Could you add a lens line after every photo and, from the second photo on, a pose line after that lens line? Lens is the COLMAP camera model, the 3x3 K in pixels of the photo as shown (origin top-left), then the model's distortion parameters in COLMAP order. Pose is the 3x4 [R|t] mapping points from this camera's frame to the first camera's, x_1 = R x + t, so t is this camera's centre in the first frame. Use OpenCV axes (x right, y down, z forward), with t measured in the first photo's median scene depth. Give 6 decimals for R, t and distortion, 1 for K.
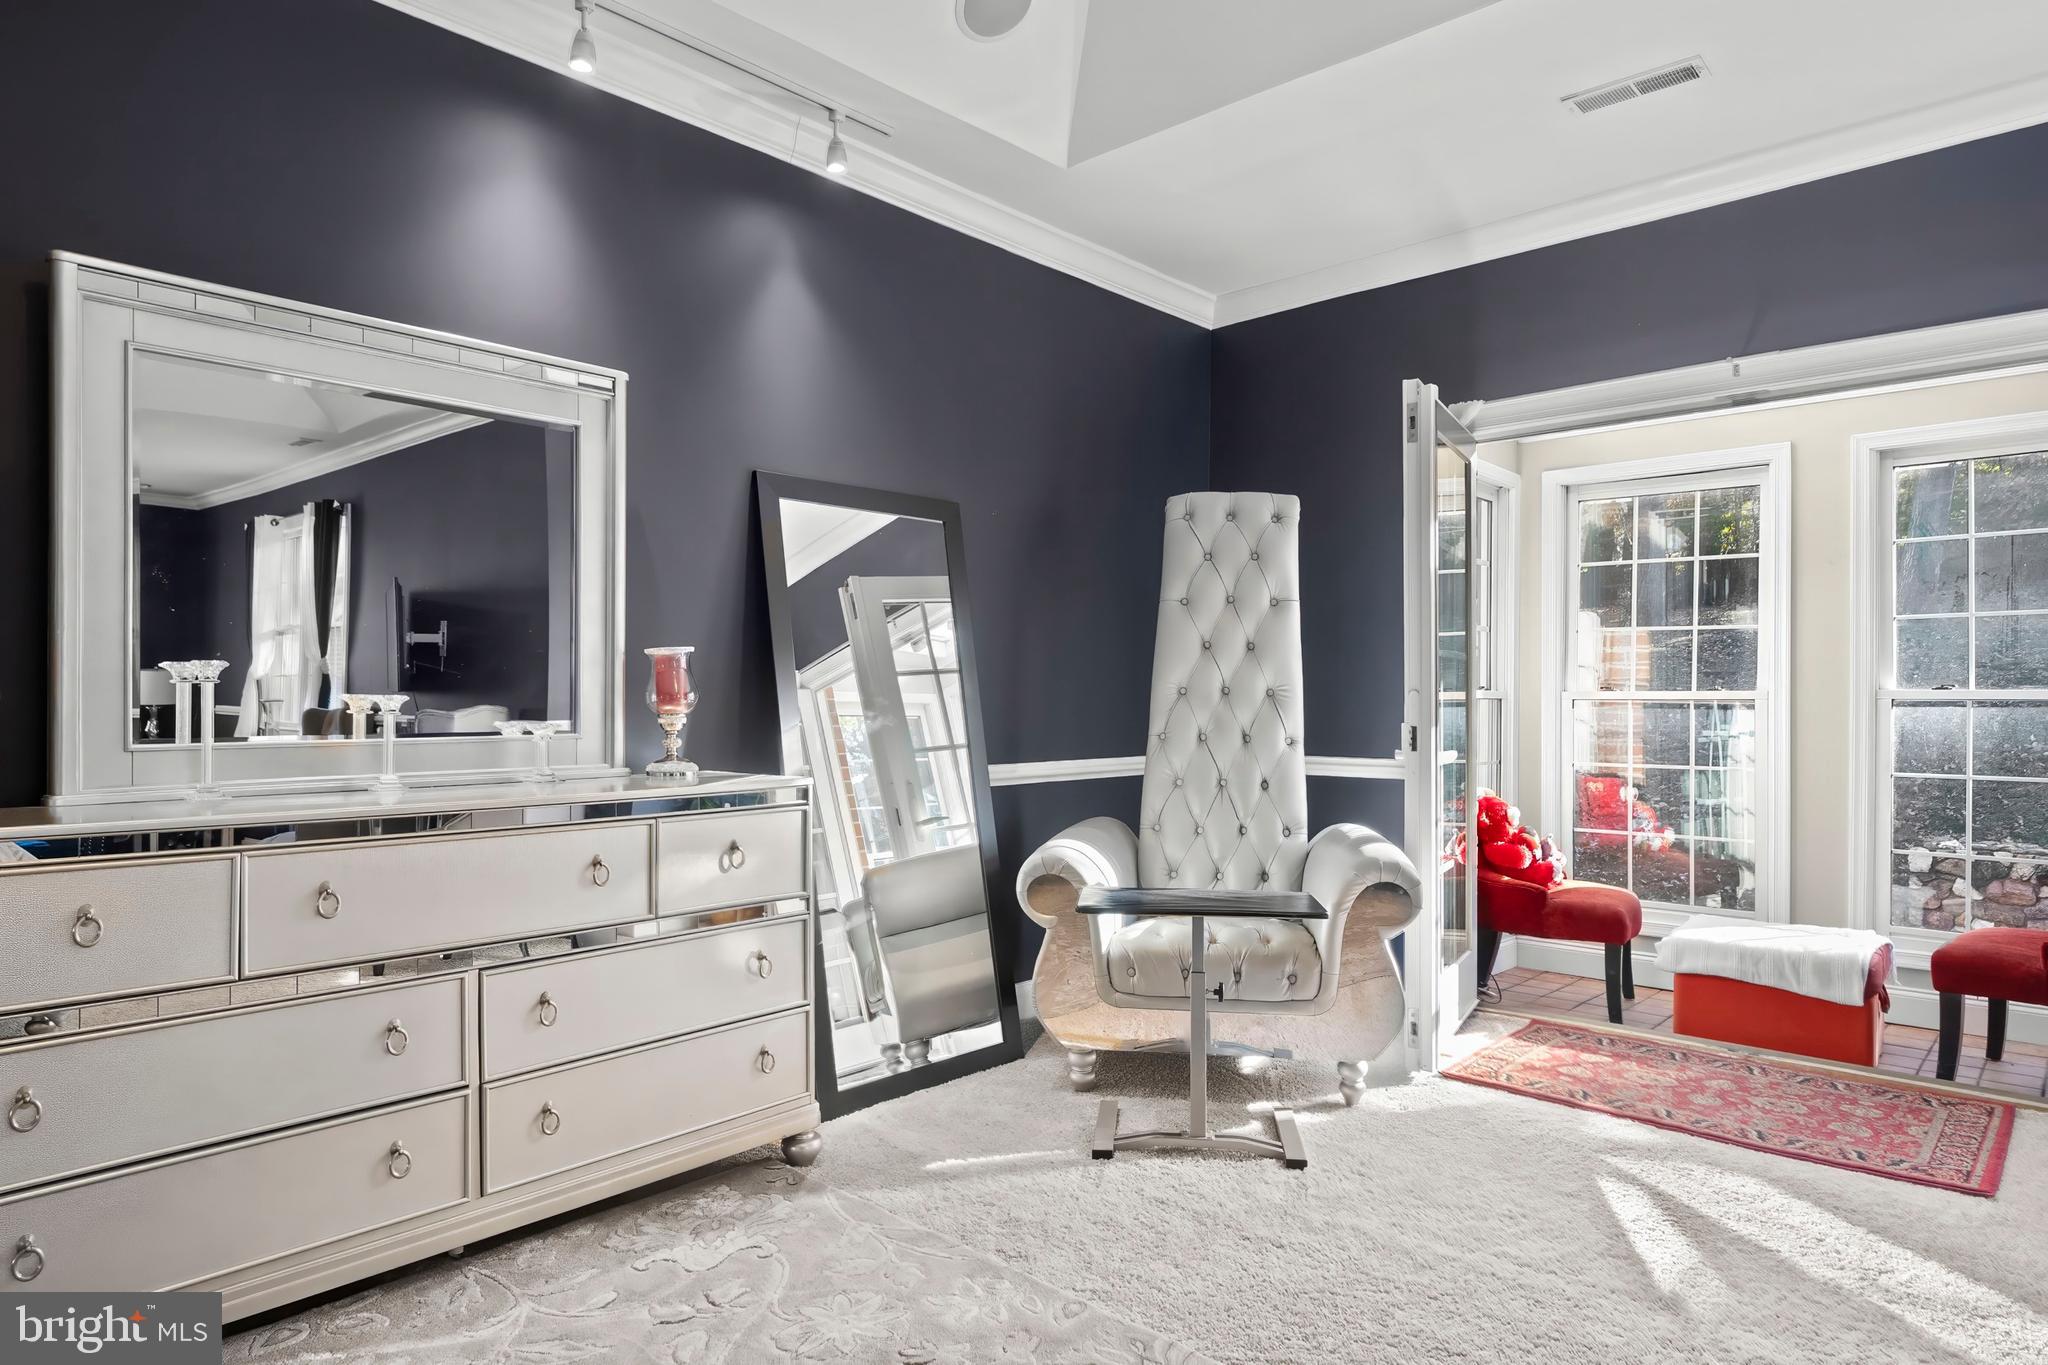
lens RADIAL K [[1205.3, 0, 1024.0], [0, 1205.3, 682.5], [0, 0, 1]] dist [0.000591, 0.000165]
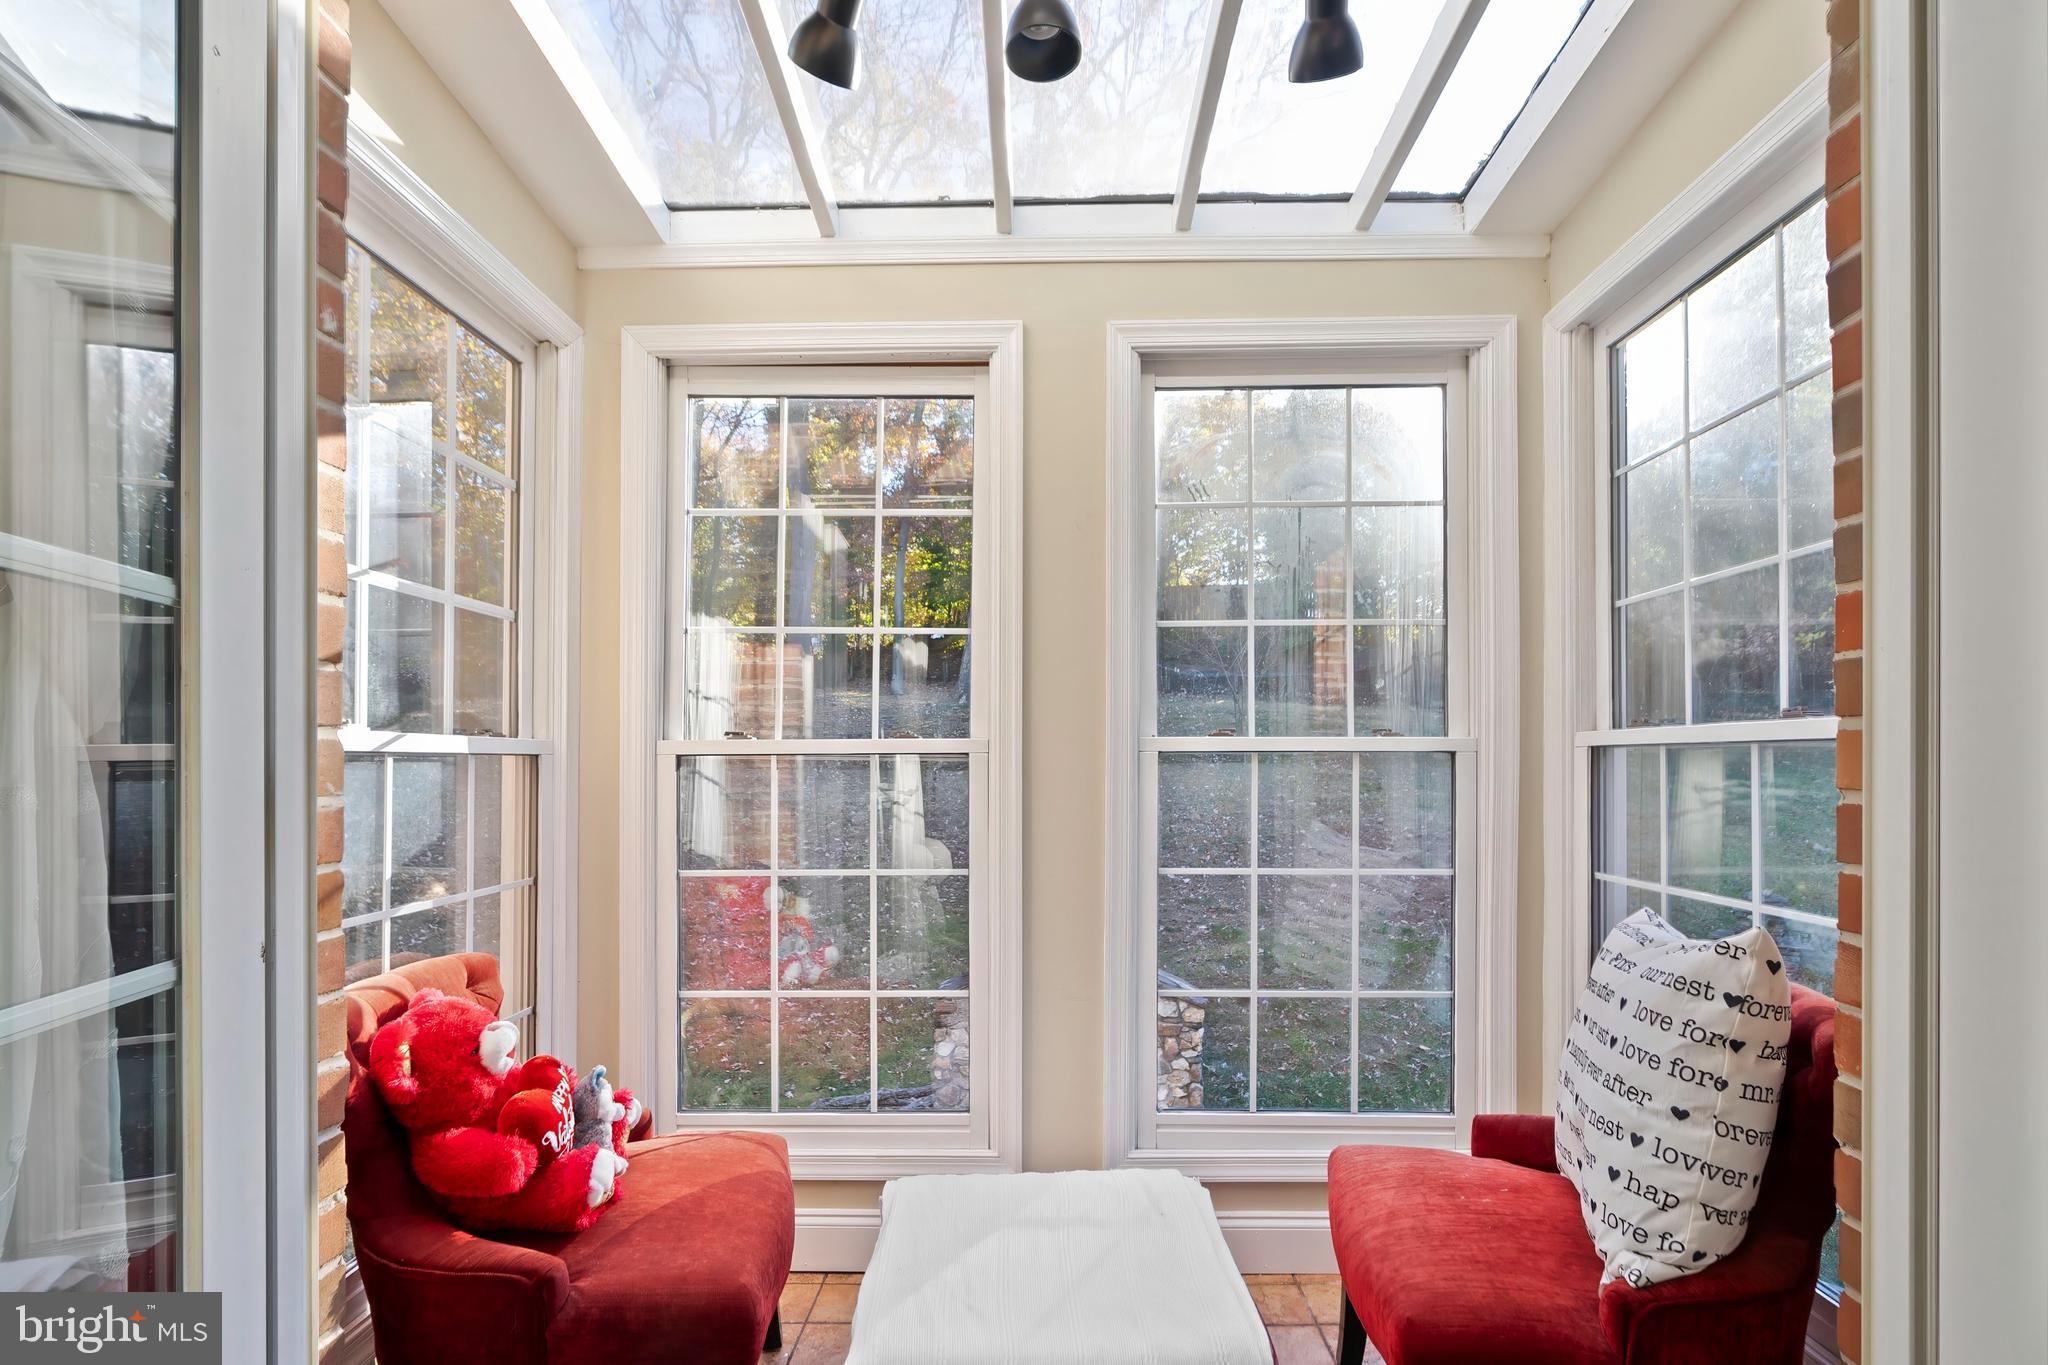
lens RADIAL K [[946.3, 0, 1022.0], [0, 946.3, 754.7], [0, 0, 1]] dist [-0.001284, -0.000090]
pose [[0.749057, 0.001232, 0.662505, 0.286969], [-0.006359, 0.999966, 0.005331, 0.010932], [-0.662476, -0.008206, 0.749039, 0.572468]]
